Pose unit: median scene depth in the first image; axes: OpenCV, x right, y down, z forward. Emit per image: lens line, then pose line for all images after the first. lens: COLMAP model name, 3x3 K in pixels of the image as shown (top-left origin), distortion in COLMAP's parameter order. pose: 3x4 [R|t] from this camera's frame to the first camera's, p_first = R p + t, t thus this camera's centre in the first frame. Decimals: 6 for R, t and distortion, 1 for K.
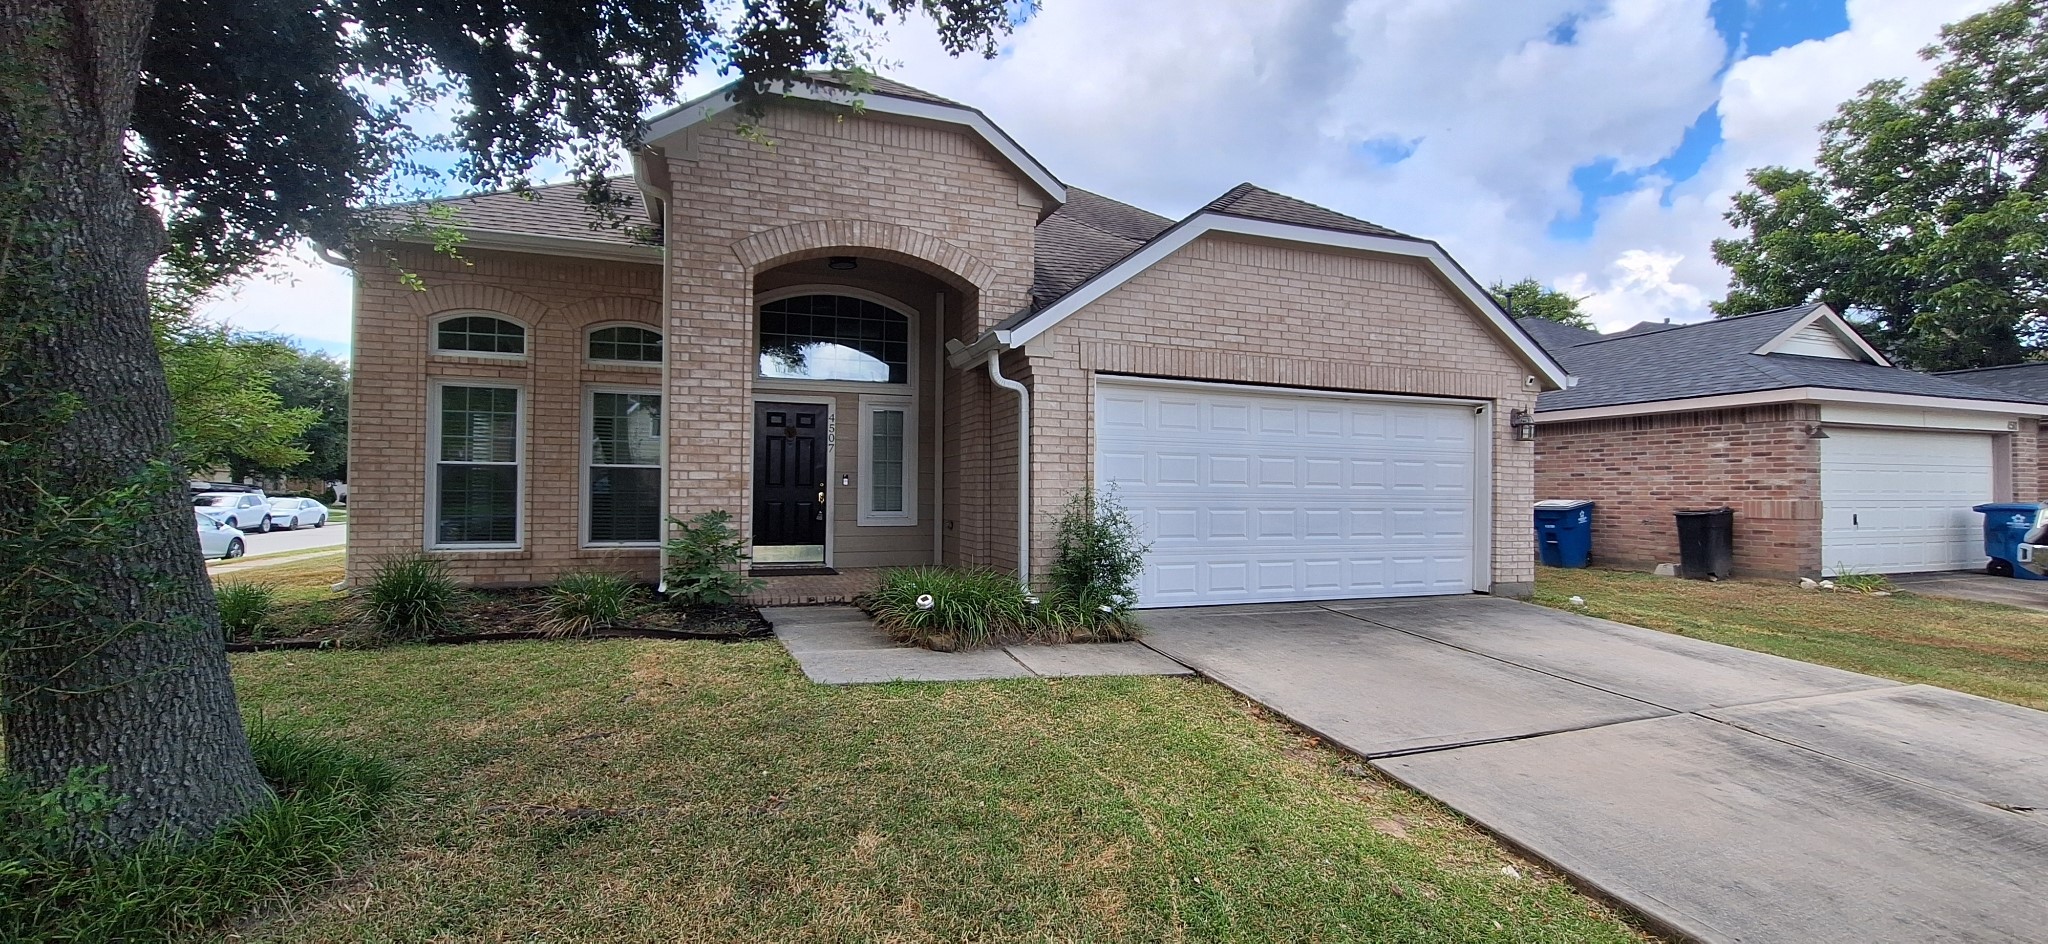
lens RADIAL K [[822.3, 0, 1023.1], [0, 822.3, 472.9], [0, 0, 1]] dist [0.001200, 0.000391]
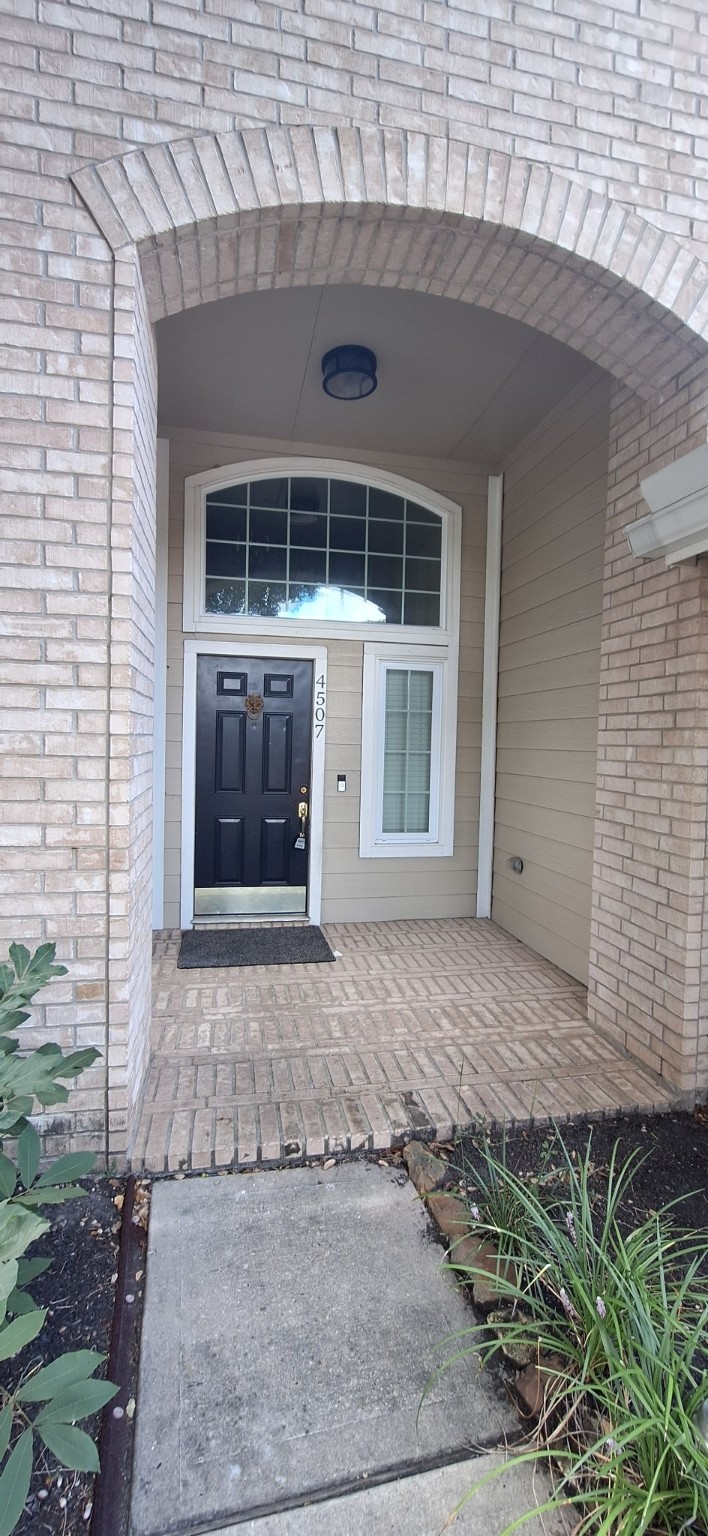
lens RADIAL K [[616.8, 0, 356.0], [0, 616.8, 767.9], [0, 0, 1]] dist [0.001200, 0.000391]
pose [[0.991038, 0.020870, -0.131944, -0.186307], [-0.011880, 0.997576, 0.068557, -0.044369], [0.133055, -0.066375, 0.988884, 0.704681]]
